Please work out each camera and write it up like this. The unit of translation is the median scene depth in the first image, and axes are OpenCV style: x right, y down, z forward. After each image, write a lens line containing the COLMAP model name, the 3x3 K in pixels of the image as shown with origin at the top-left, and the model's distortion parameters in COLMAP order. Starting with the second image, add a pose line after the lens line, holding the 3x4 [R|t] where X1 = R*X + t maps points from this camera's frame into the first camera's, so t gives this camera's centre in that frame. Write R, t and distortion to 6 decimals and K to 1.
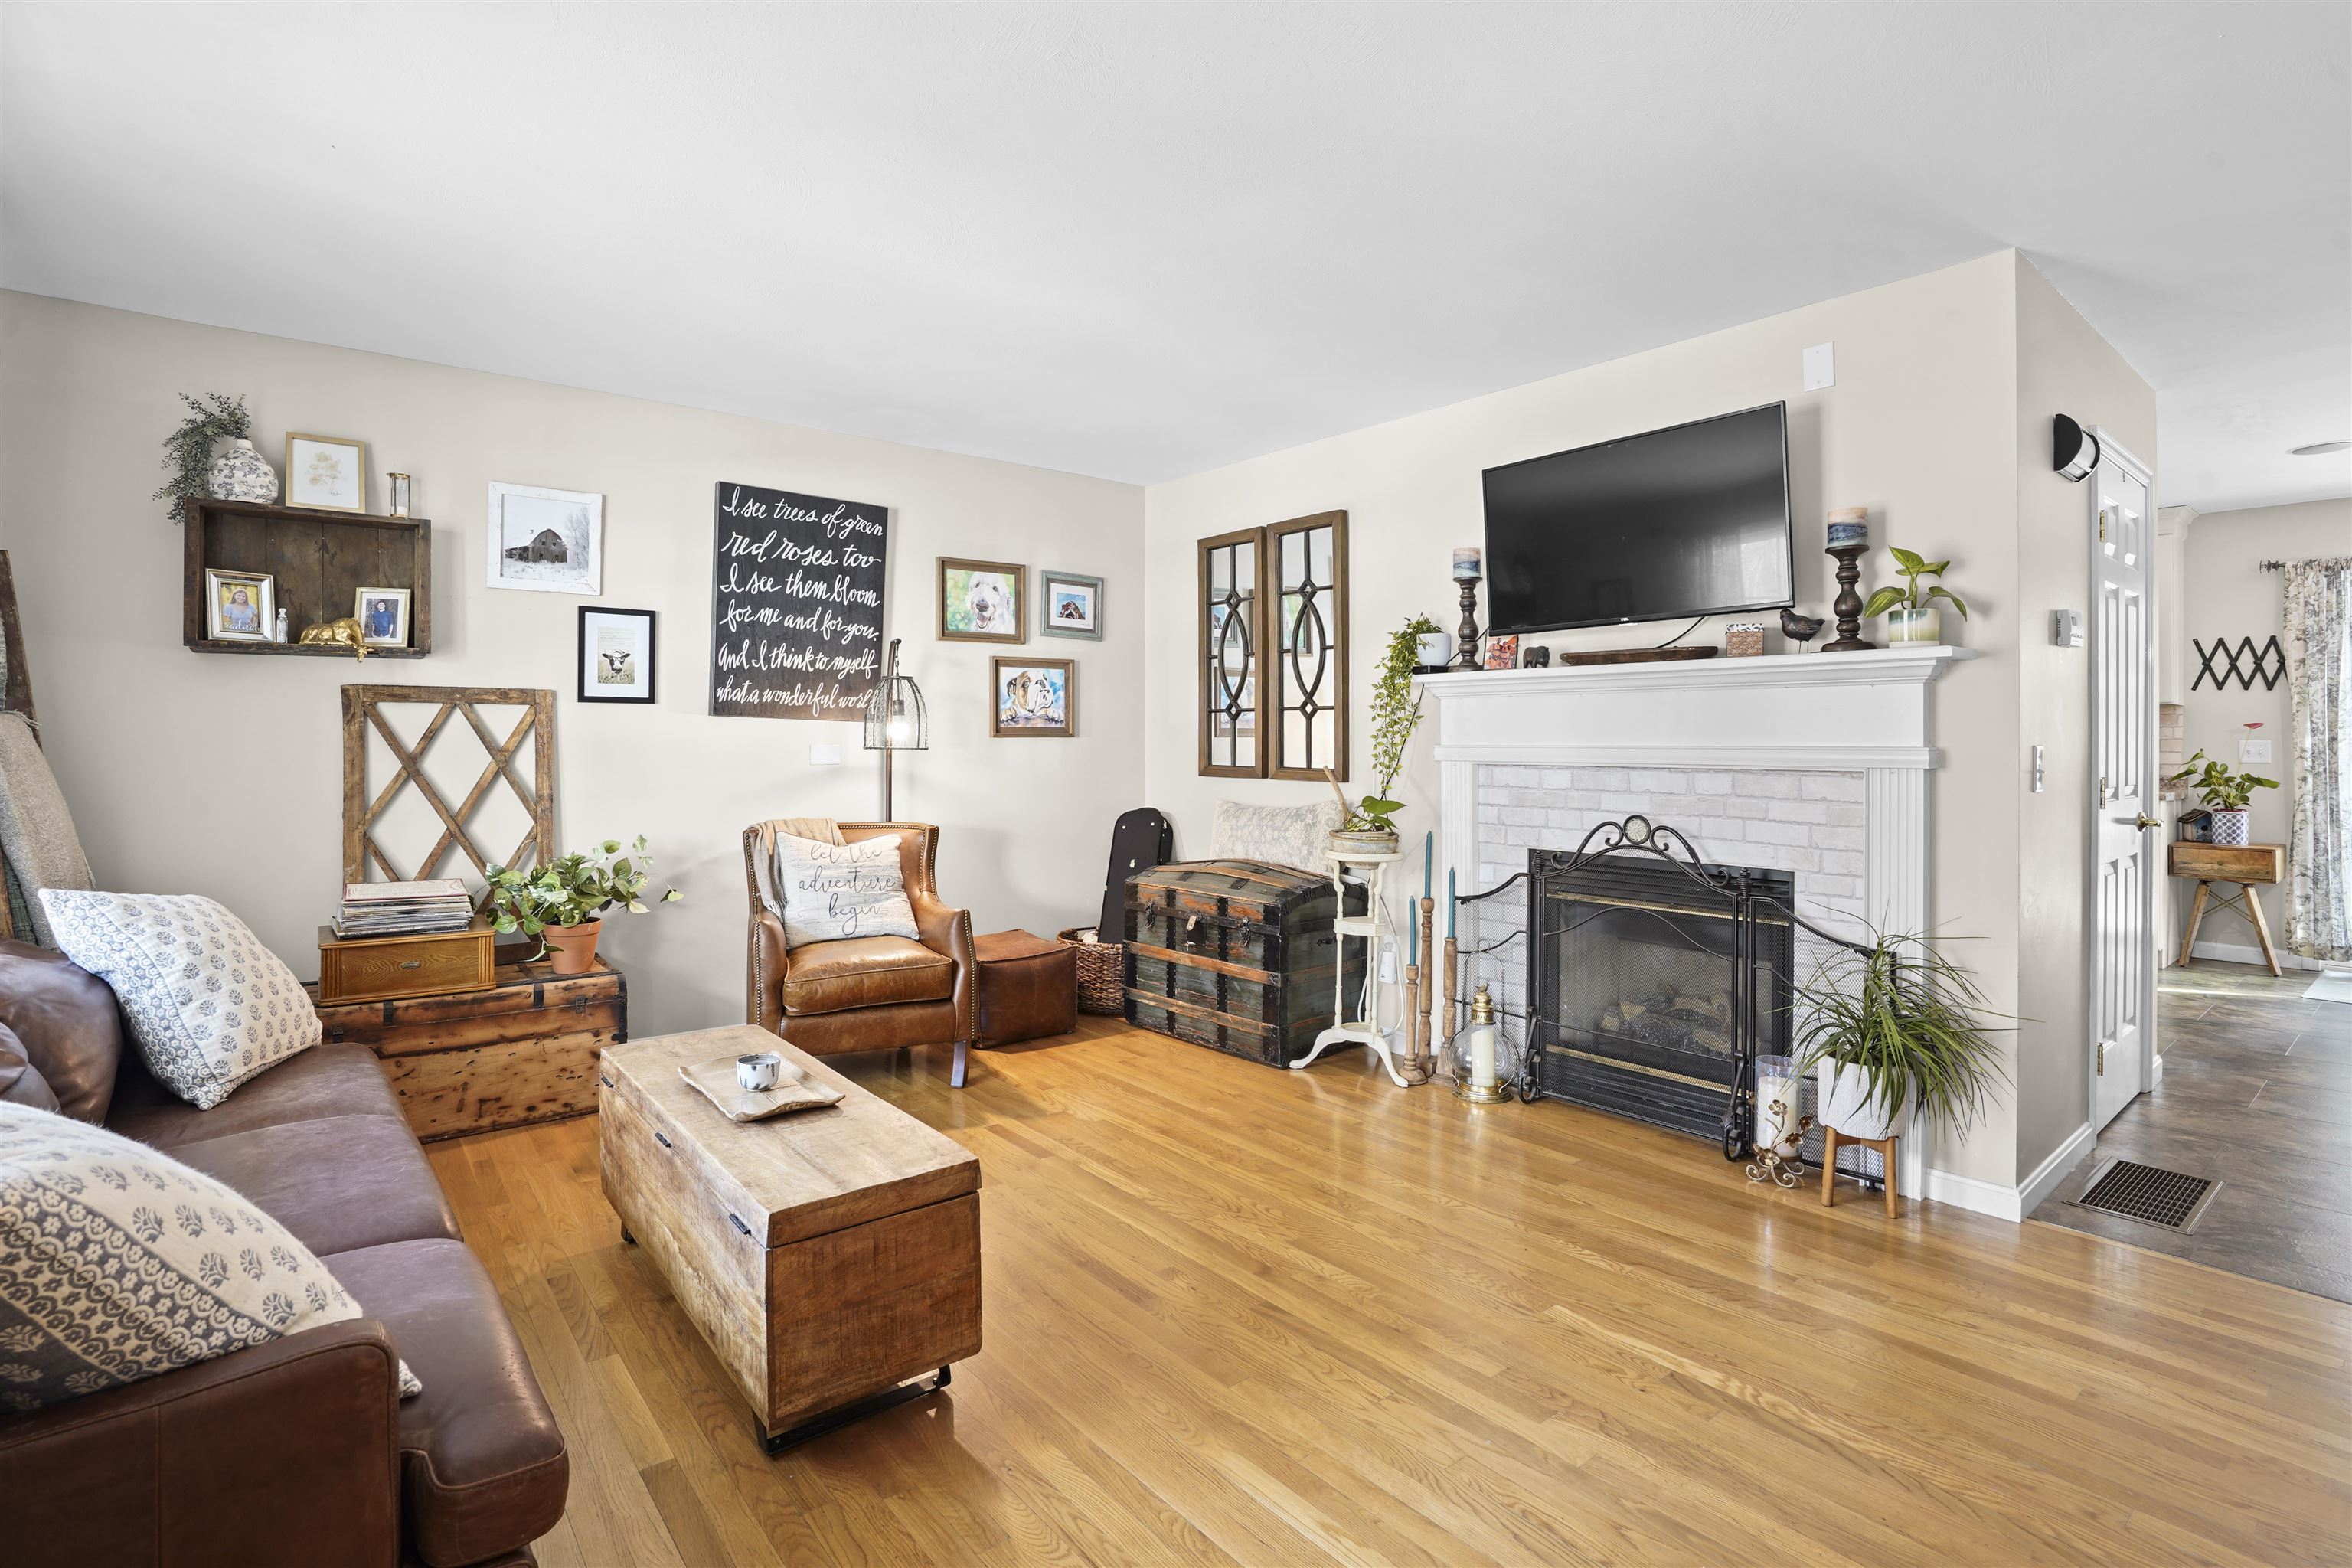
lens RADIAL K [[1099.4, 0, 1181.7], [0, 1099.4, 737.2], [0, 0, 1]] dist [-0.035638, 0.011281]
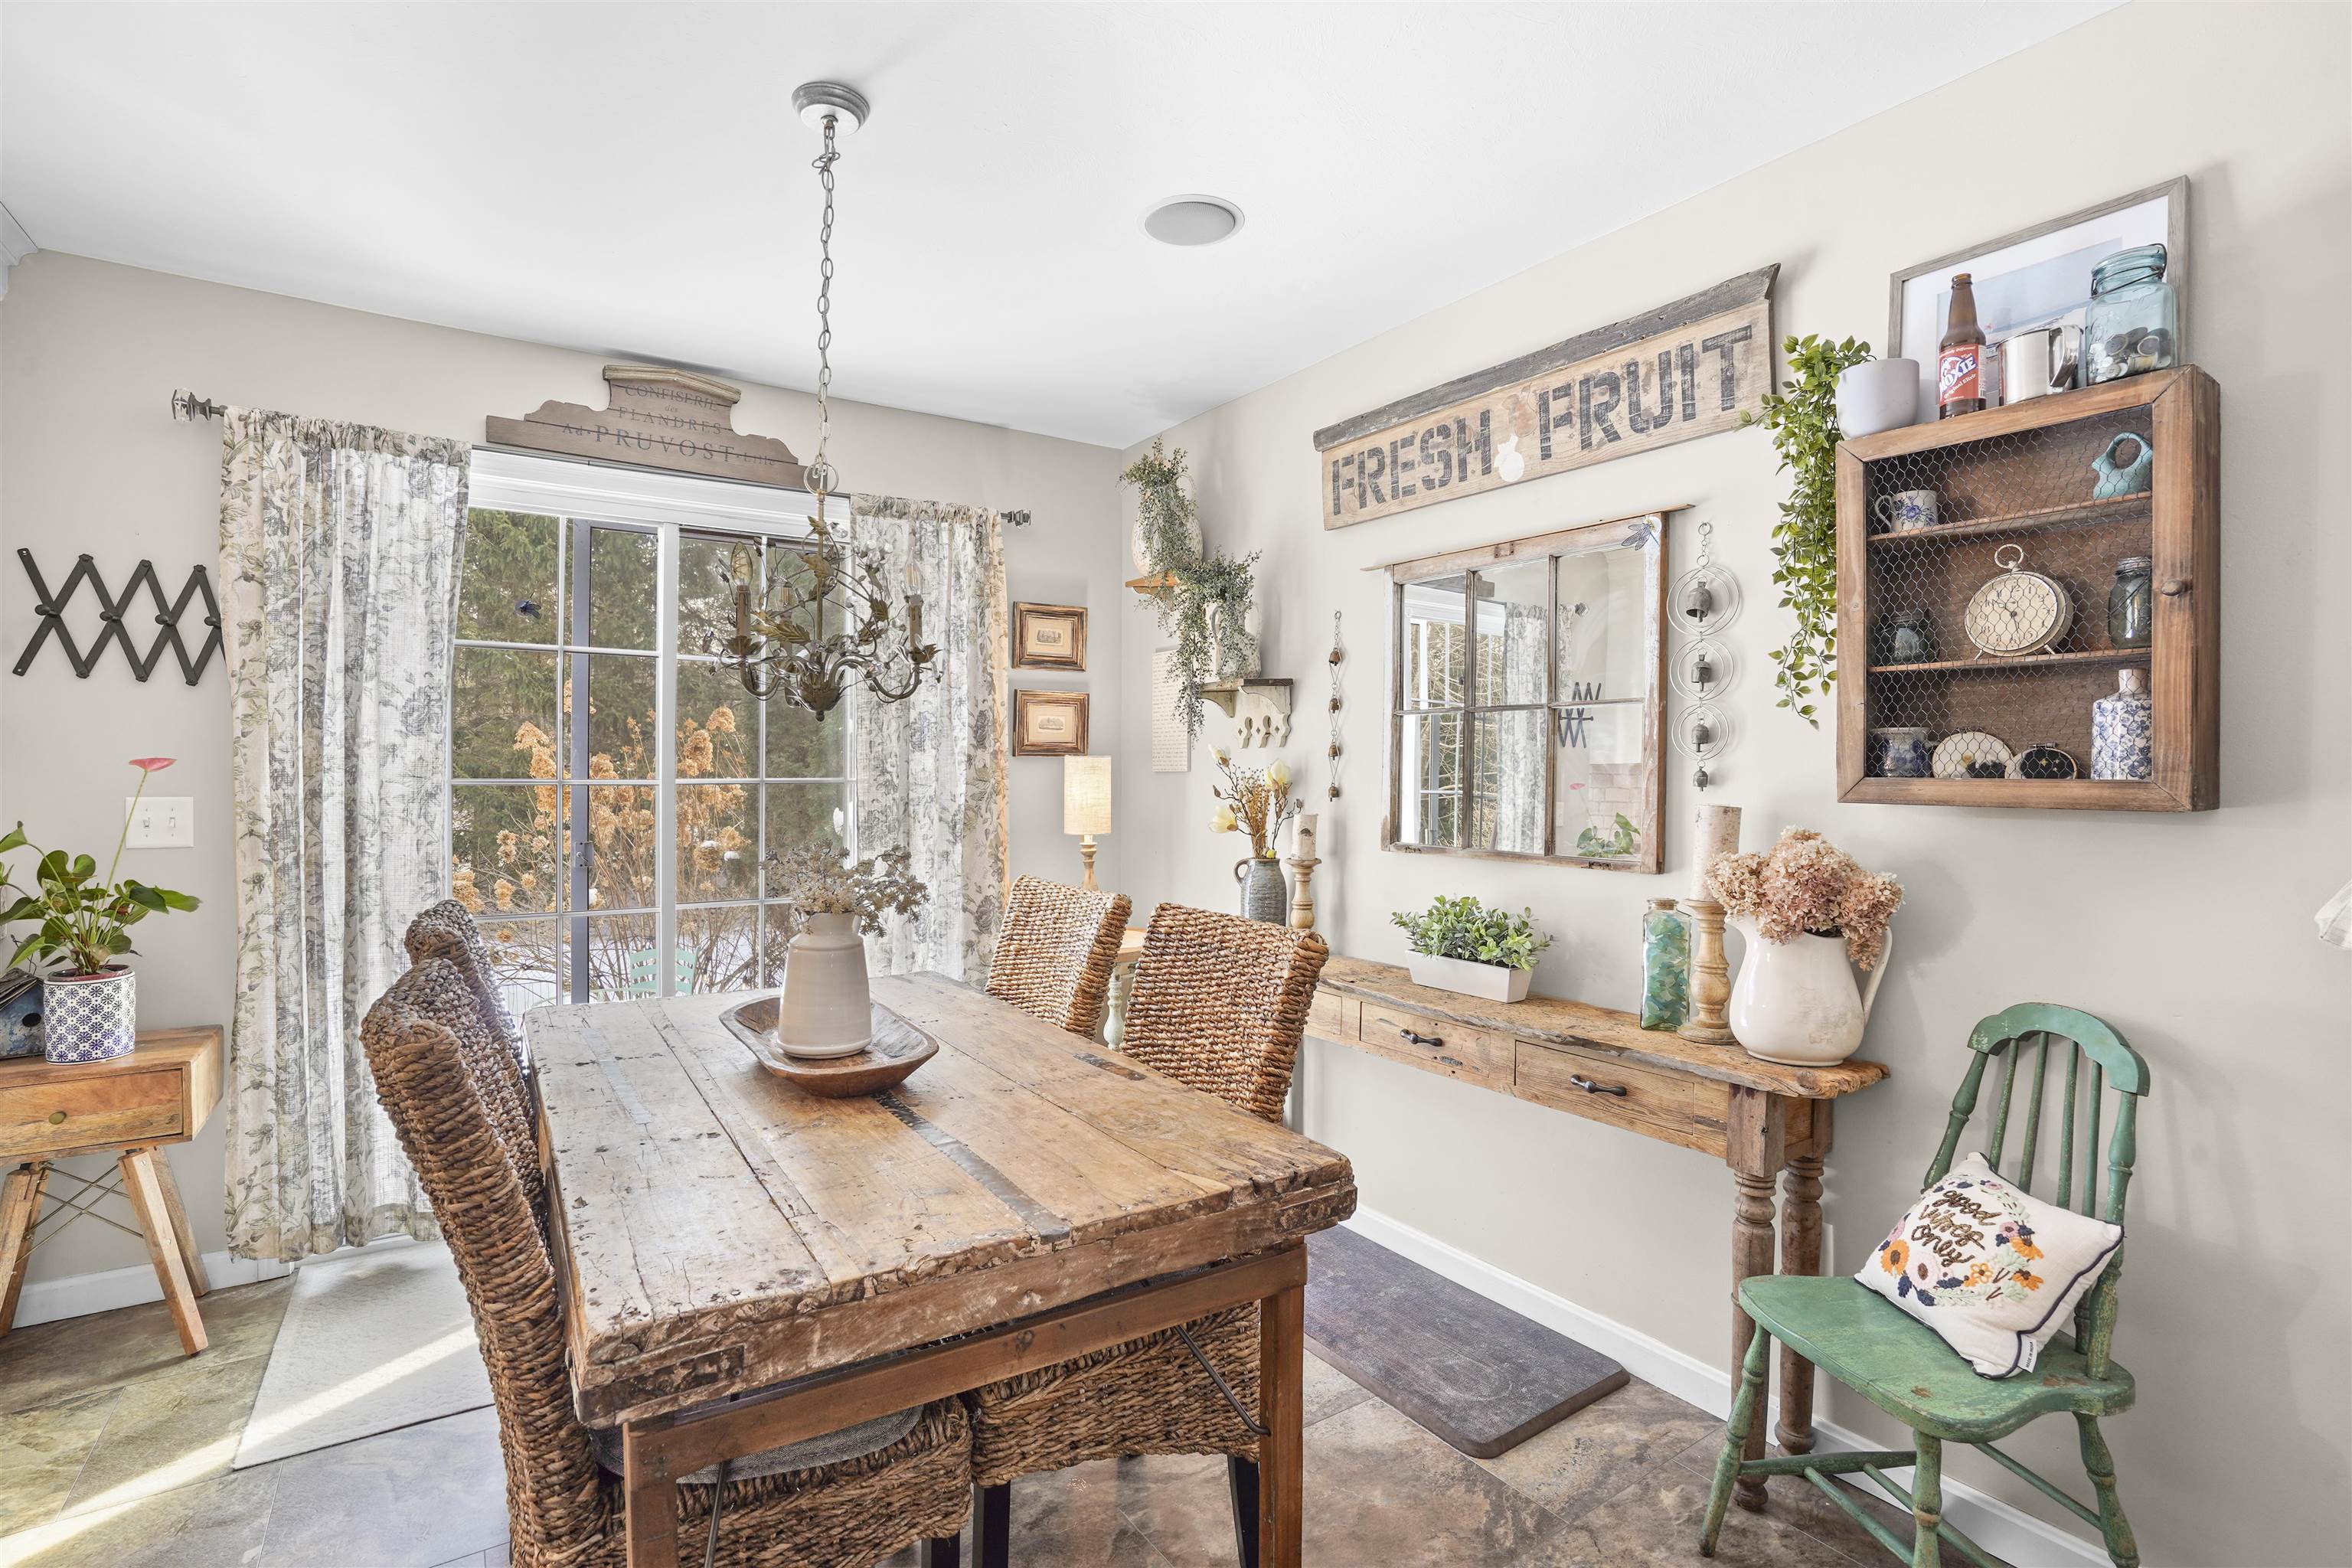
lens RADIAL K [[1099.4, 0, 1166.3], [0, 1099.4, 777.5], [0, 0, 1]] dist [-0.035638, 0.011281]
pose [[0.097254, -0.005978, 0.995242, 0.714022], [-0.010546, 0.999920, 0.007036, -0.015020], [-0.995204, -0.011180, 0.097183, 0.647232]]
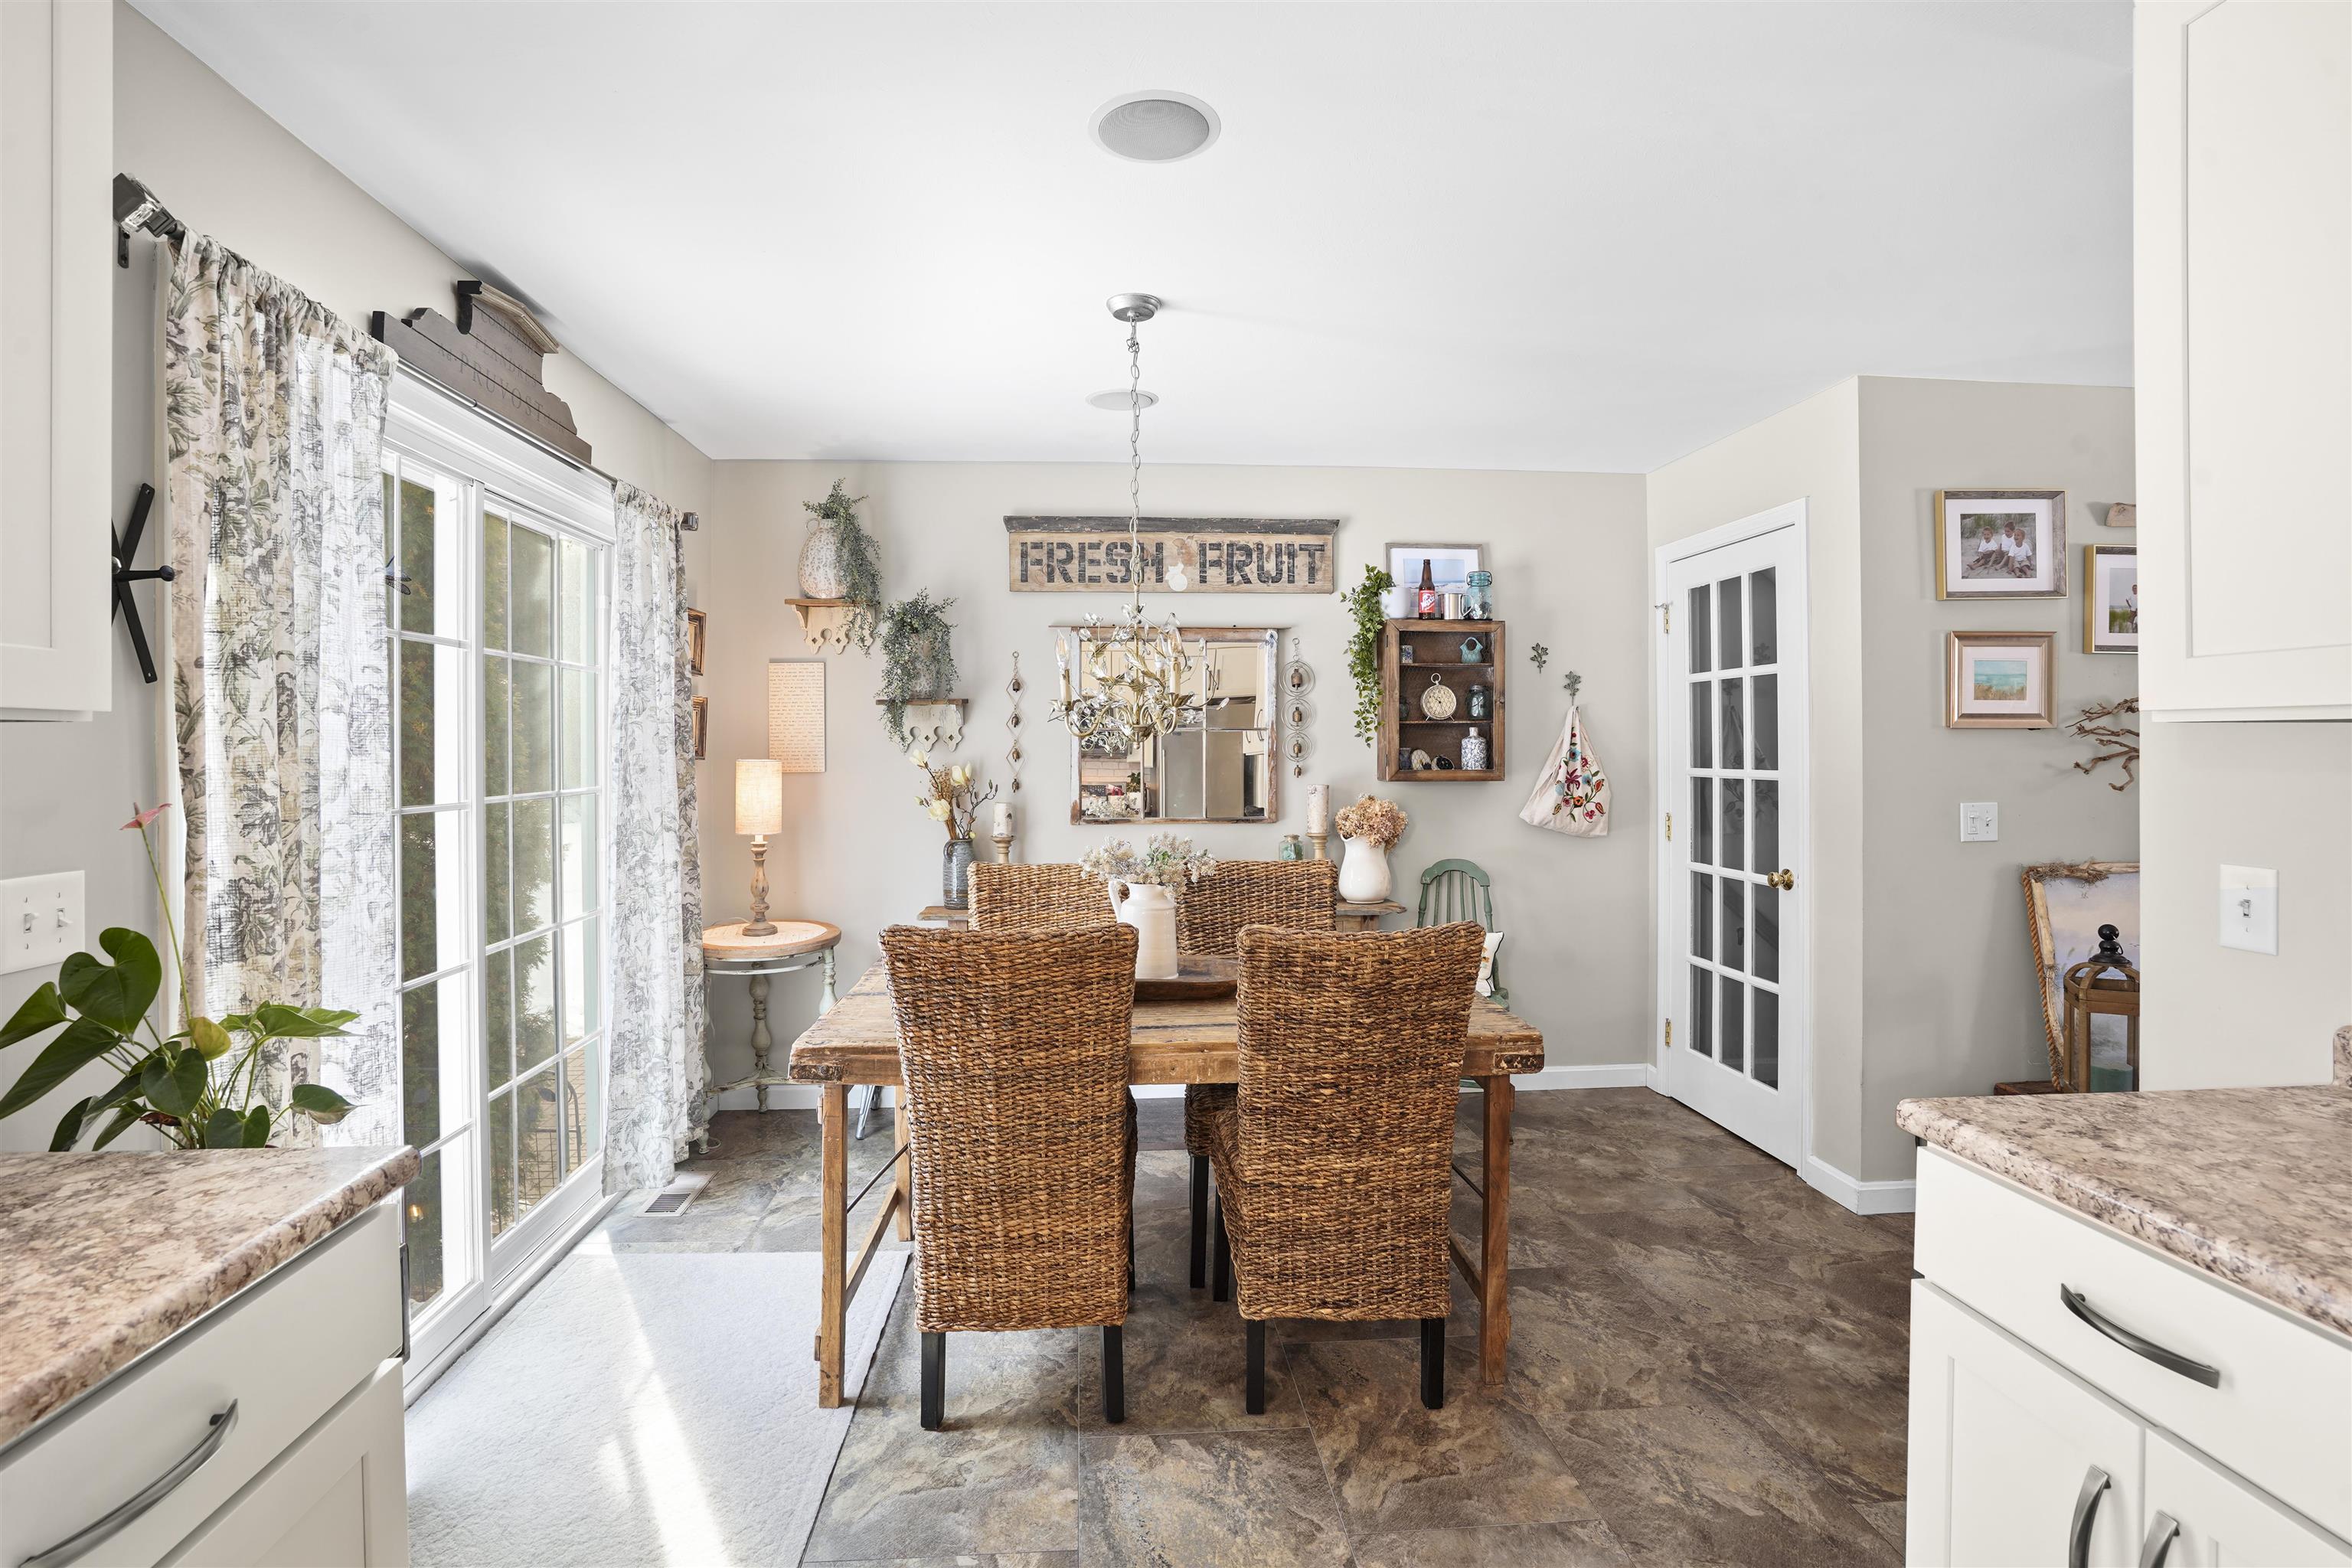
lens RADIAL K [[1099.4, 0, 1172.9], [0, 1099.4, 770.1], [0, 0, 1]] dist [-0.035638, 0.011281]
pose [[-0.815983, -0.006805, 0.578035, 0.757721], [0.001620, 0.999900, 0.014059, -0.026977], [-0.578073, 0.012408, -0.815891, 1.235024]]
